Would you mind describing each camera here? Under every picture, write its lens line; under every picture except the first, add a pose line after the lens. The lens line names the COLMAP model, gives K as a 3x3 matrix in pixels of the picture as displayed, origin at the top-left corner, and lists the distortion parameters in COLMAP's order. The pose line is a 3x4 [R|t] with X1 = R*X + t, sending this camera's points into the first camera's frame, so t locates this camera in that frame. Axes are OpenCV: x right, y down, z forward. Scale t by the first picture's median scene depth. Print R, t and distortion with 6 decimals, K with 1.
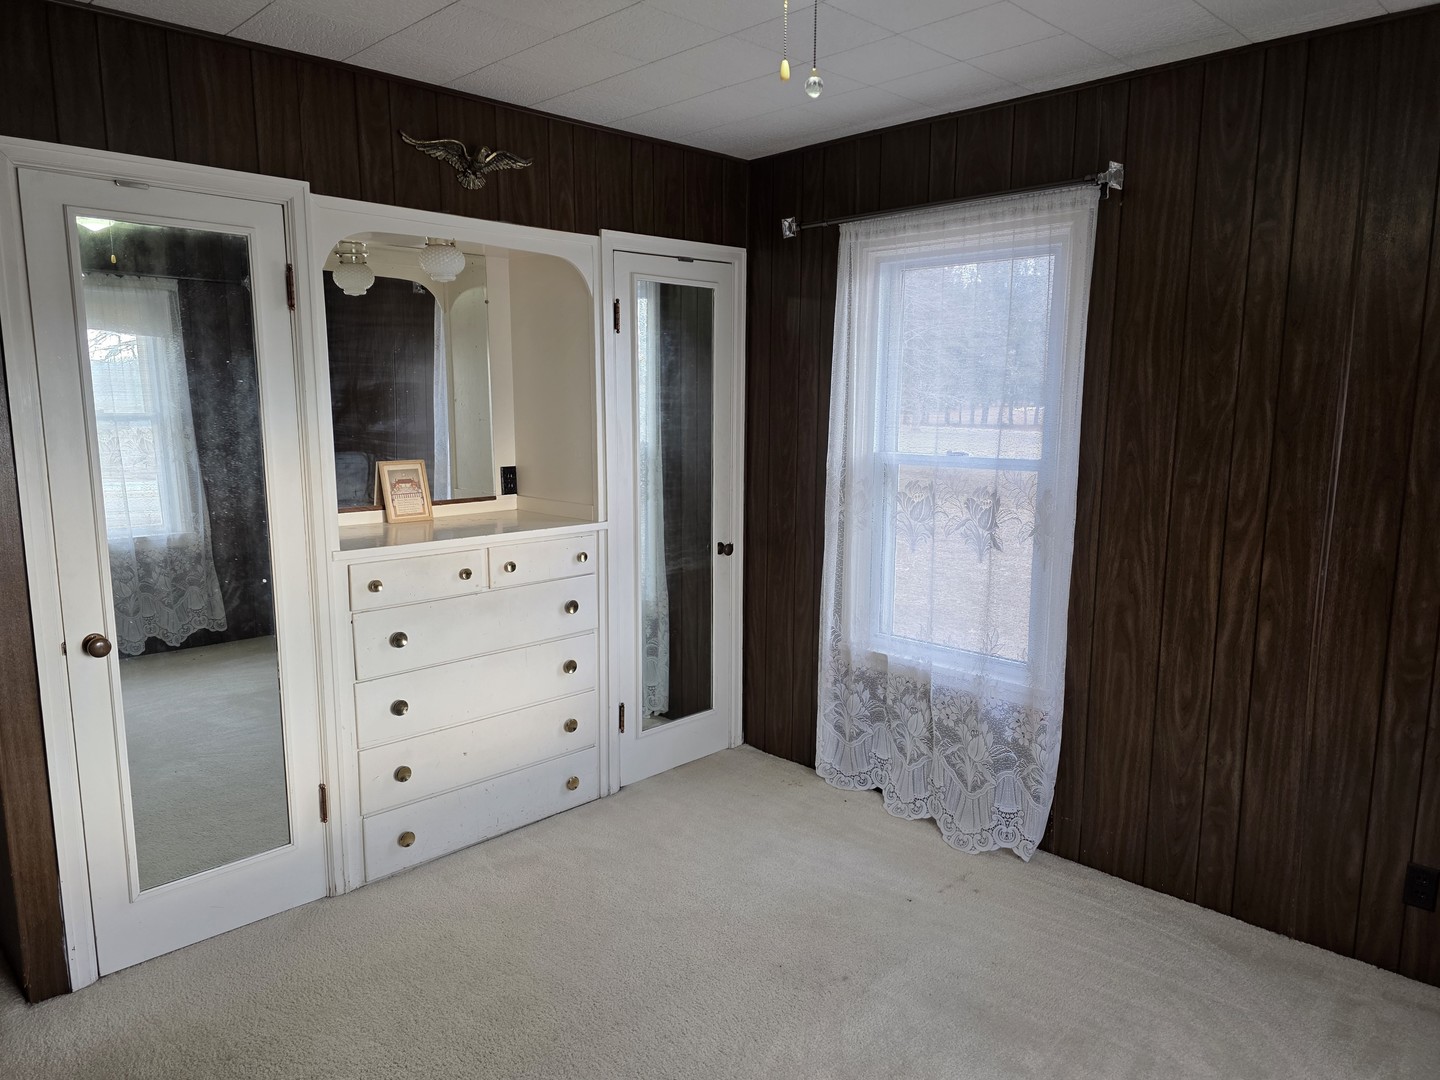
lens RADIAL K [[1007.9, 0, 720.0], [0, 1007.9, 540.0], [0, 0, 1]] dist [0.009931, -0.000141]
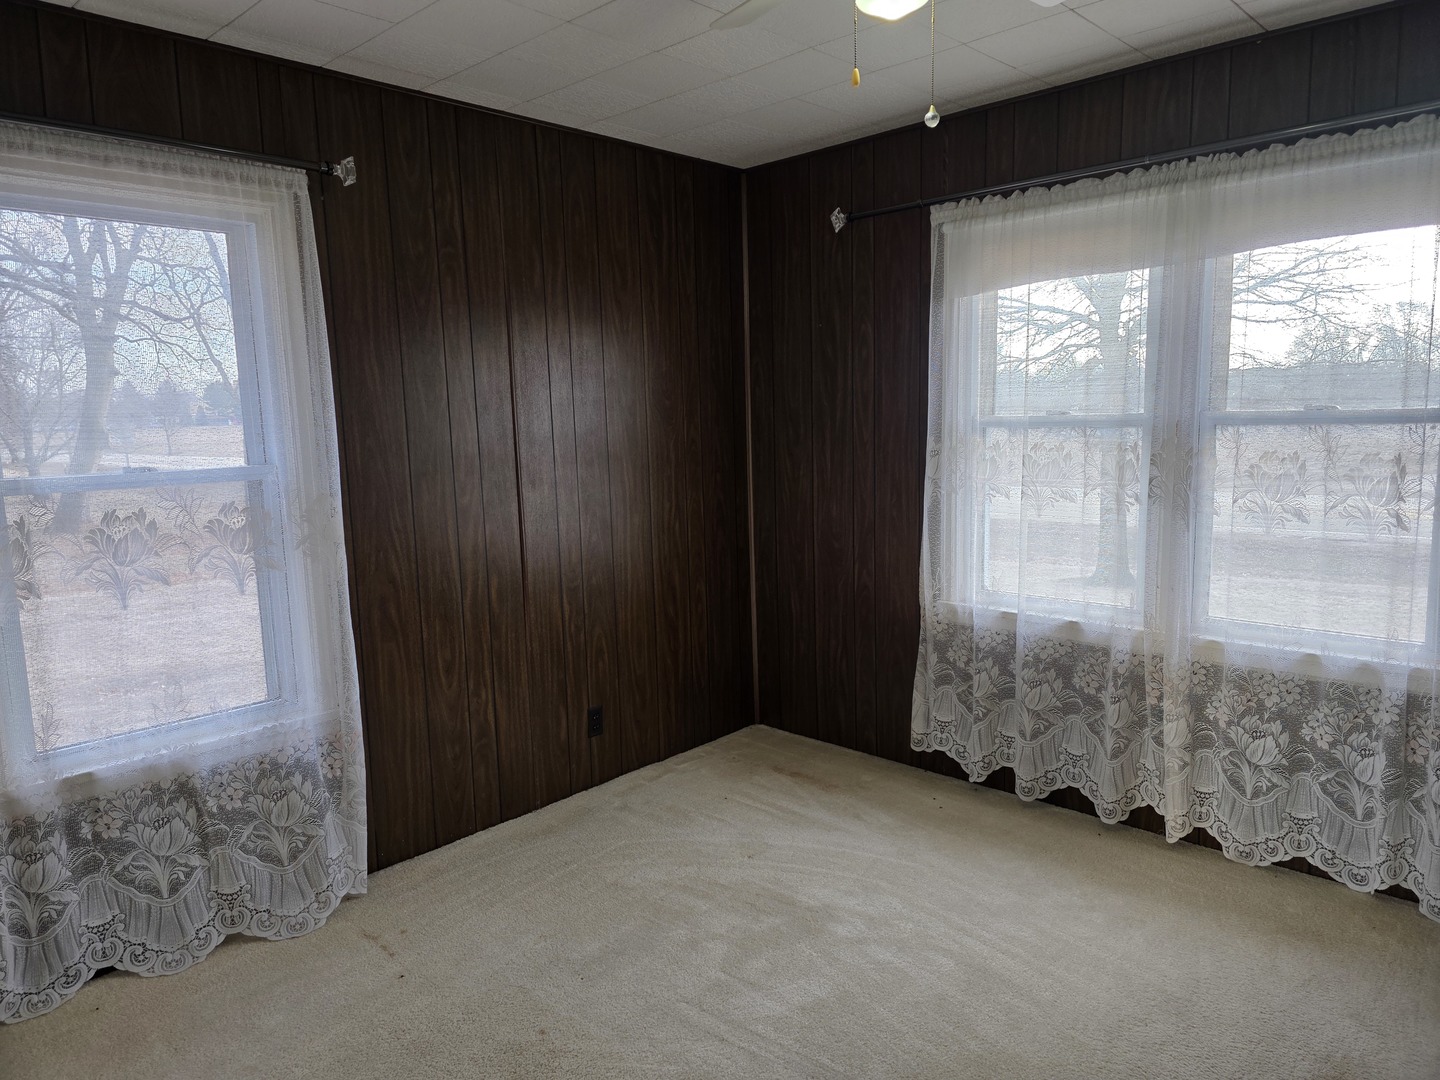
lens RADIAL K [[967.7, 0, 717.5], [0, 967.7, 520.3], [0, 0, 1]] dist [0.053127, -0.048741]
pose [[-0.040627, -0.113954, 0.992655, -0.578726], [0.166070, 0.978887, 0.119171, -0.072169], [-0.985277, 0.169692, -0.020845, 0.666802]]
